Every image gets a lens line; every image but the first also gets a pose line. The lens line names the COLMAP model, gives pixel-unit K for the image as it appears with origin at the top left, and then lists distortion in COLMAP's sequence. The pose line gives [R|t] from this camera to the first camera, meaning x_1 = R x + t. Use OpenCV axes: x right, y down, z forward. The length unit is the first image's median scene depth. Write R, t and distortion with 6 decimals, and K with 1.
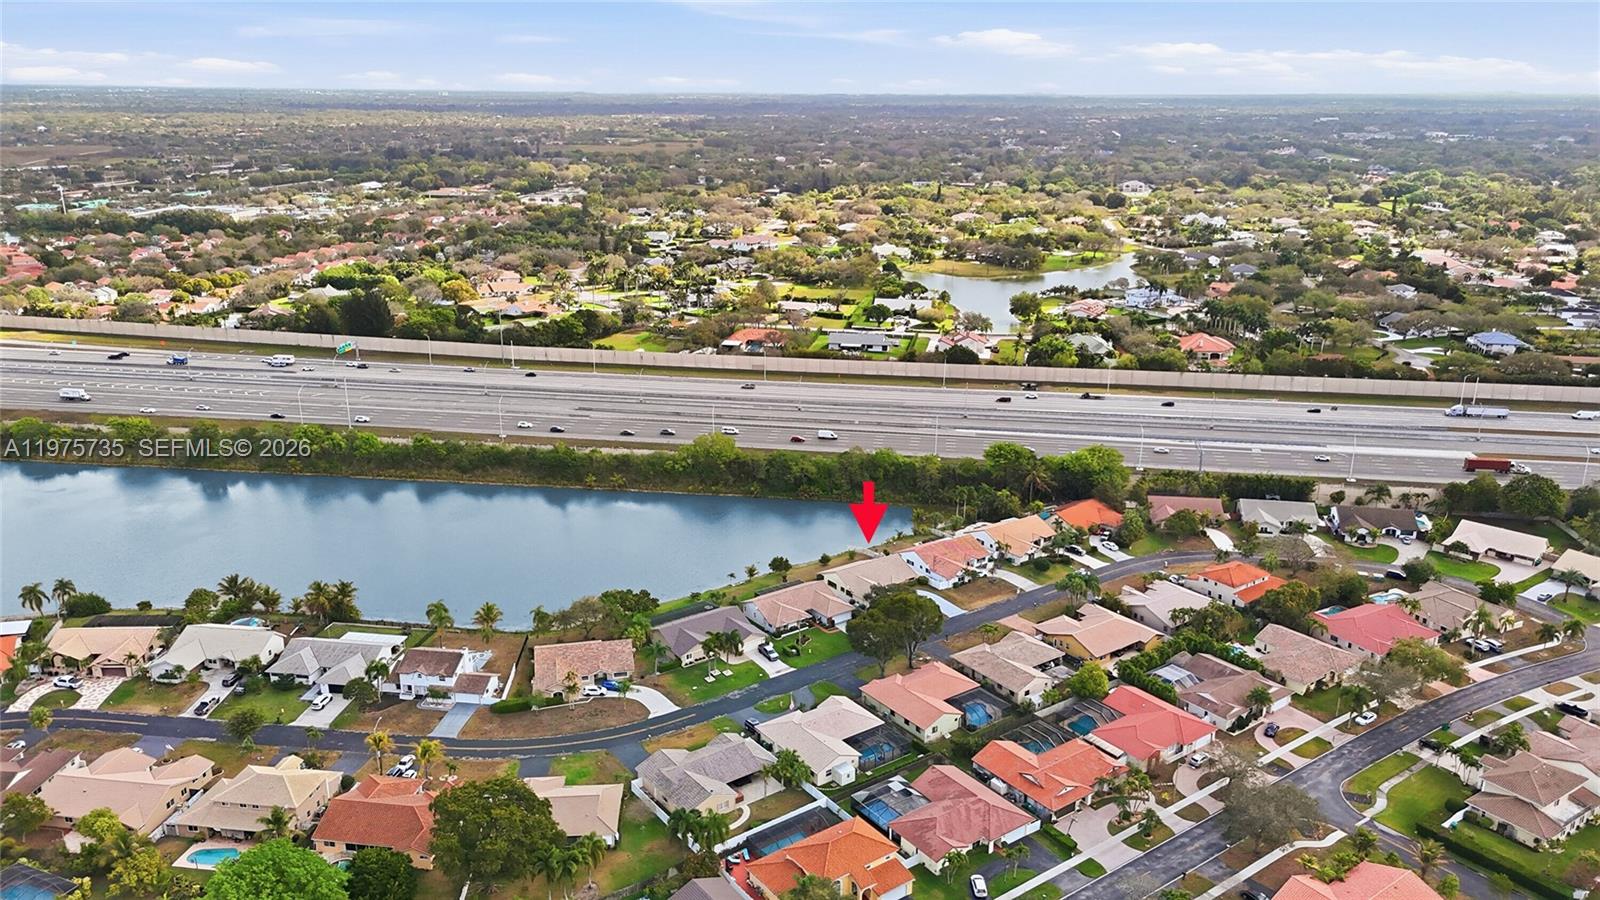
lens RADIAL K [[1169.2, 0, 796.7], [0, 1169.2, 456.4], [0, 0, 1]] dist [0.097918, -0.112180]
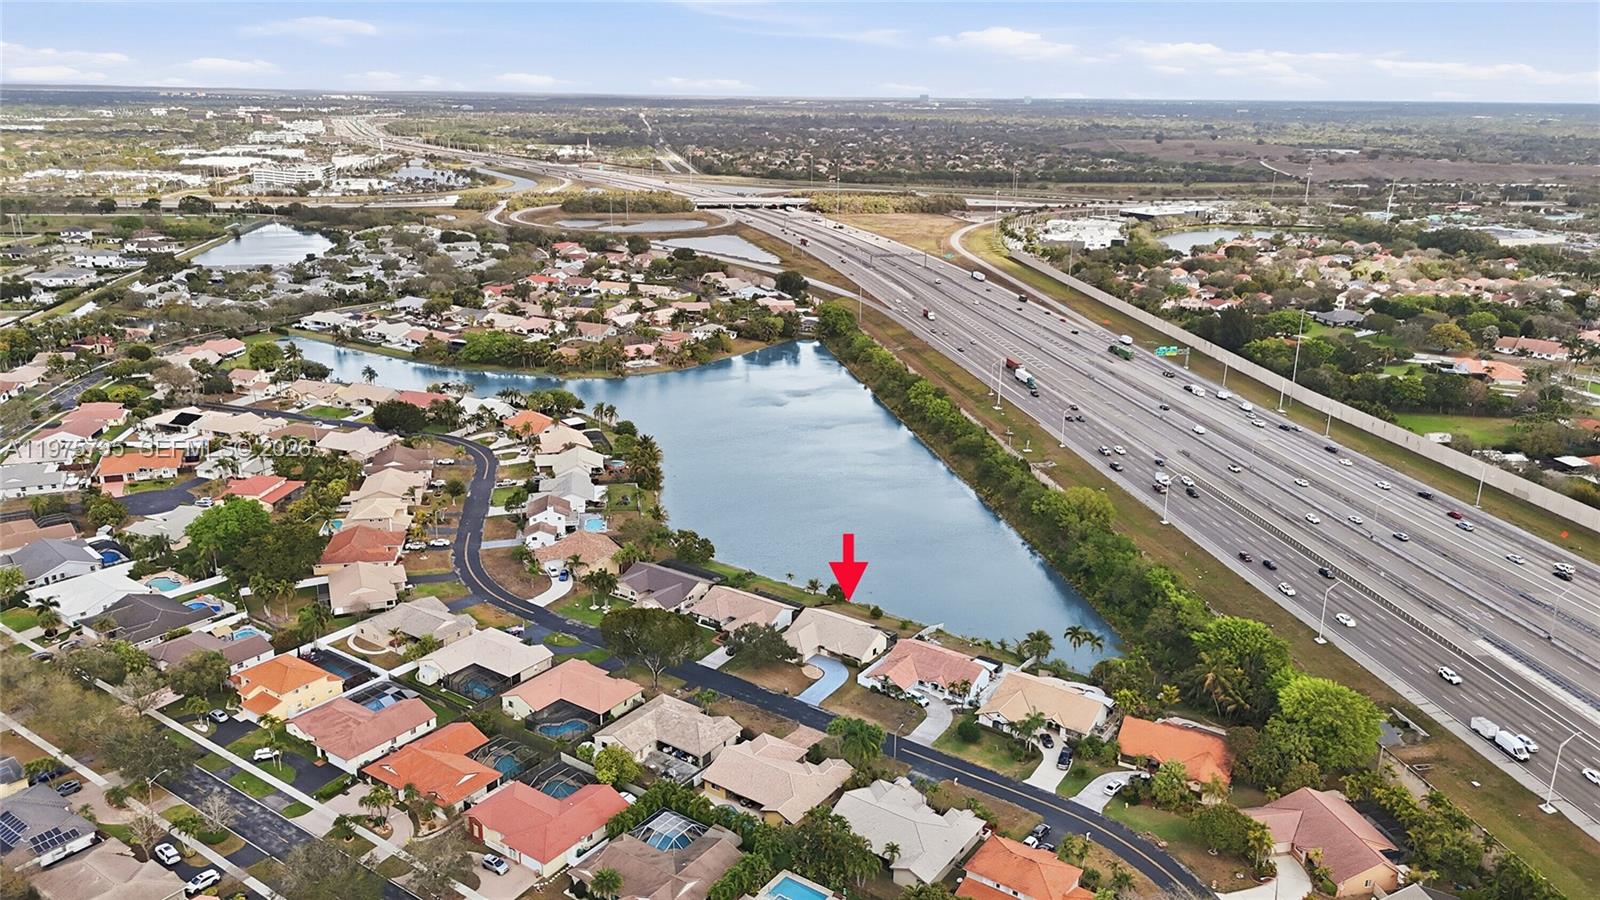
lens RADIAL K [[1169.2, 0, 796.7], [0, 1169.2, 456.4], [0, 0, 1]] dist [0.097918, -0.112180]
pose [[0.323505, 0.283808, -0.902661, 0.868891], [-0.299685, 0.935581, 0.186754, -0.190701], [0.897515, 0.210098, 0.387718, 0.643461]]
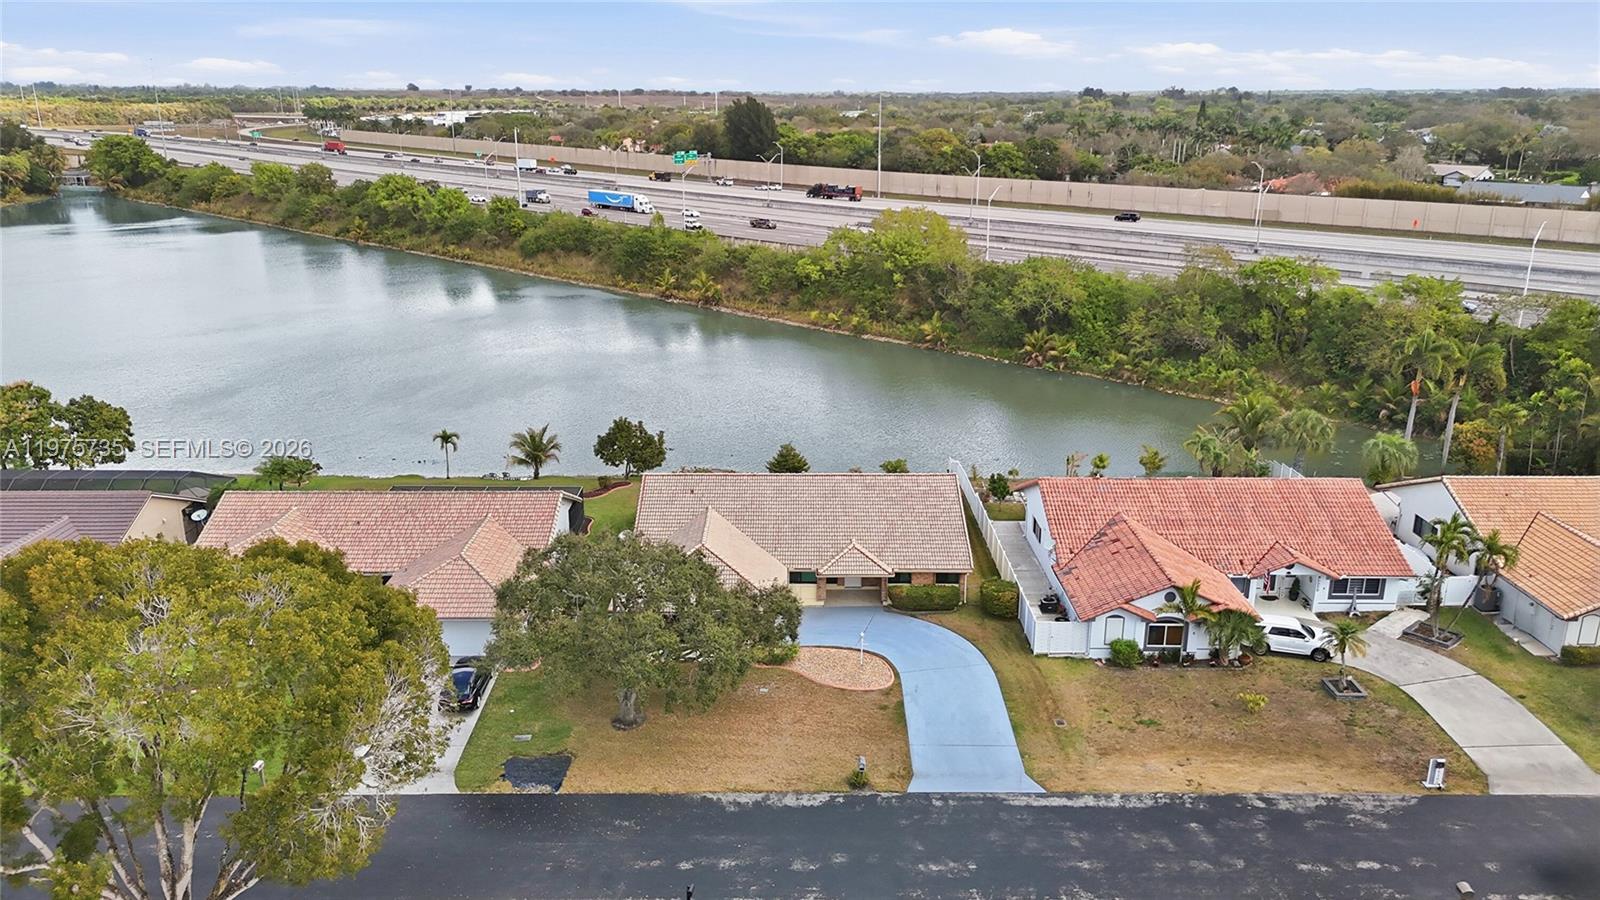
lens RADIAL K [[1171.1, 0, 797.5], [0, 1171.1, 467.9], [0, 0, 1]] dist [0.073845, -0.064595]
pose [[0.812729, 0.177962, -0.554798, 0.215022], [-0.176764, 0.982644, 0.056259, 0.080882], [0.555180, 0.052345, 0.830081, 0.846600]]
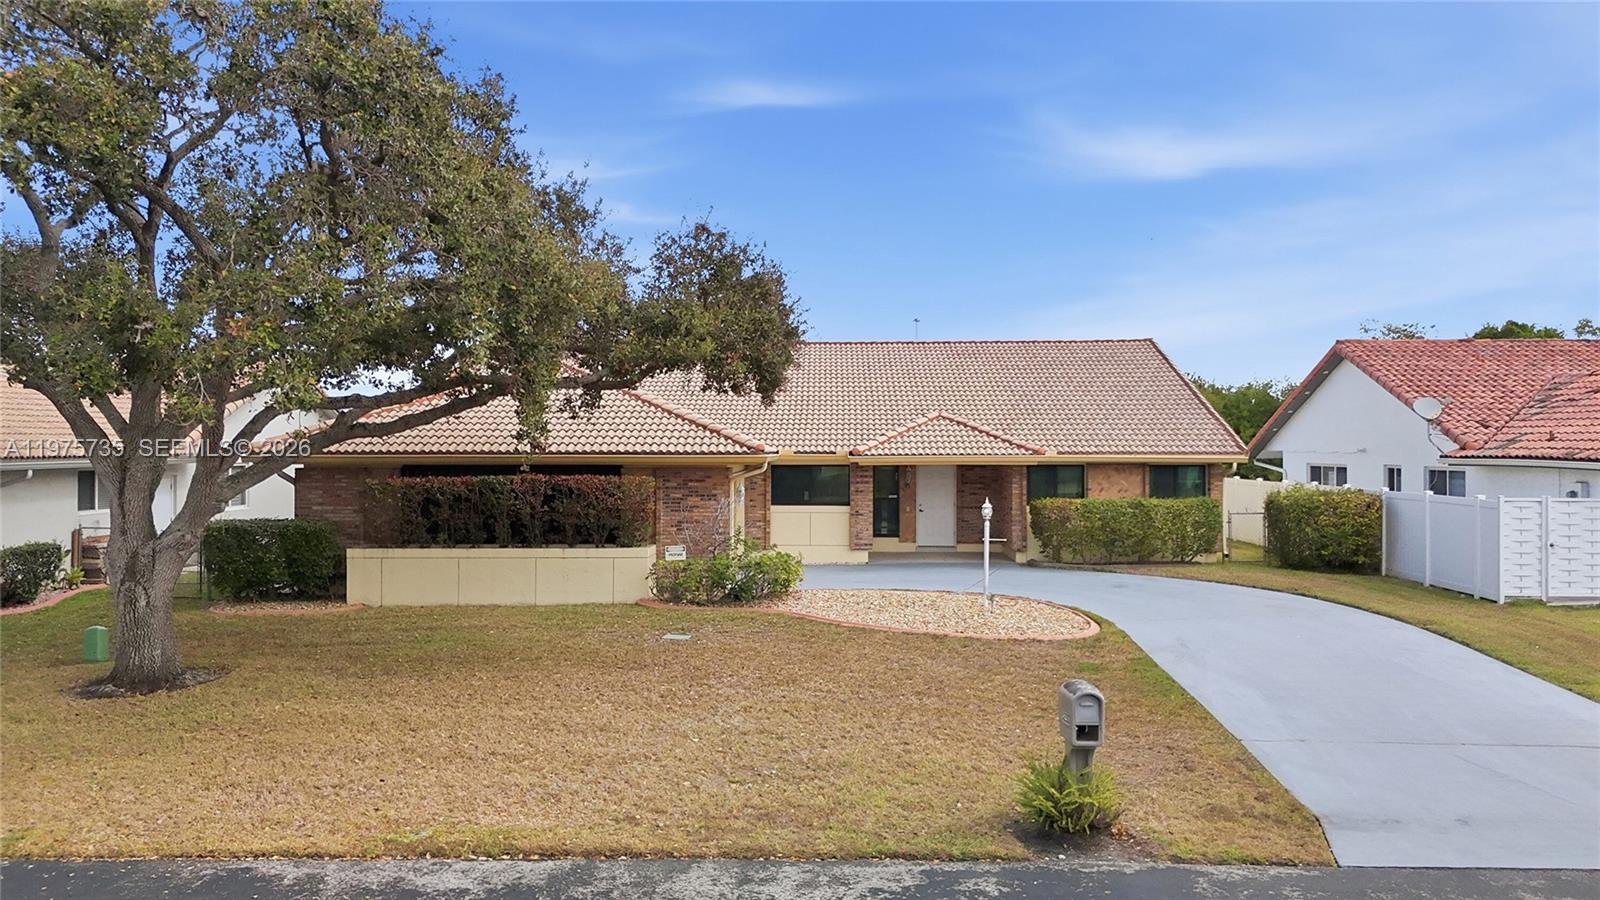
lens RADIAL K [[1171.1, 0, 797.5], [0, 1171.1, 467.9], [0, 0, 1]] dist [0.073845, -0.064595]
pose [[0.794968, 0.006019, -0.606622, 0.142502], [-0.180373, 0.957075, -0.226879, 0.138953], [0.579217, 0.289779, 0.761929, 0.975816]]
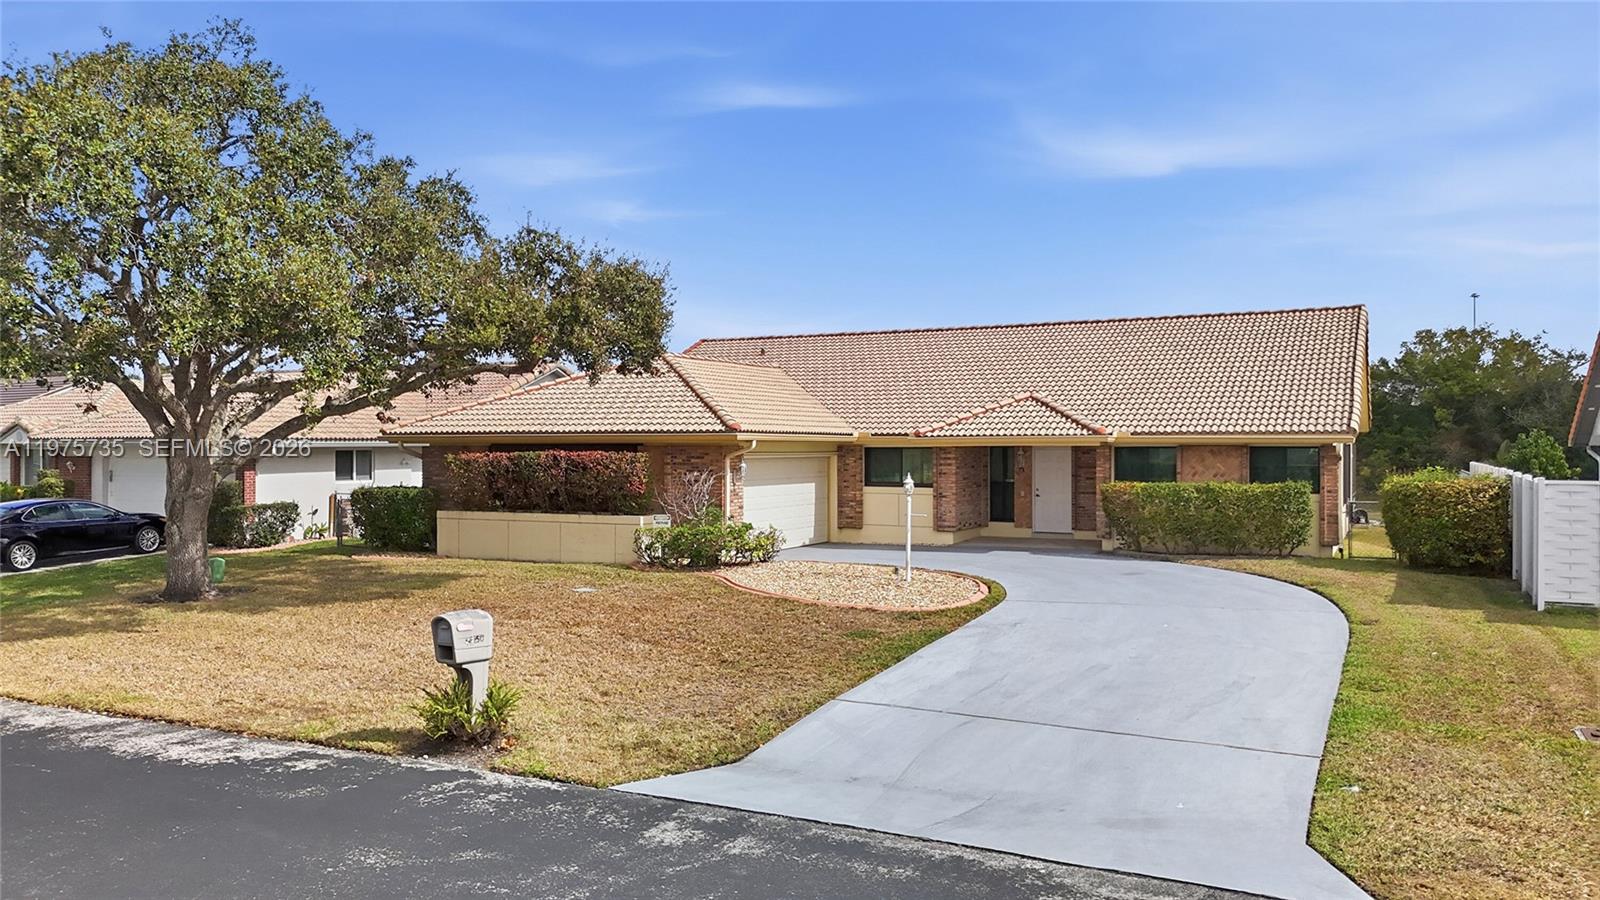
lens RADIAL K [[1171.1, 0, 797.5], [0, 1171.1, 467.9], [0, 0, 1]] dist [0.073845, -0.064595]
pose [[0.454007, 0.010648, -0.890934, 0.170166], [-0.267553, 0.955411, -0.124923, 0.132624], [0.849878, 0.295088, 0.436612, 1.001242]]
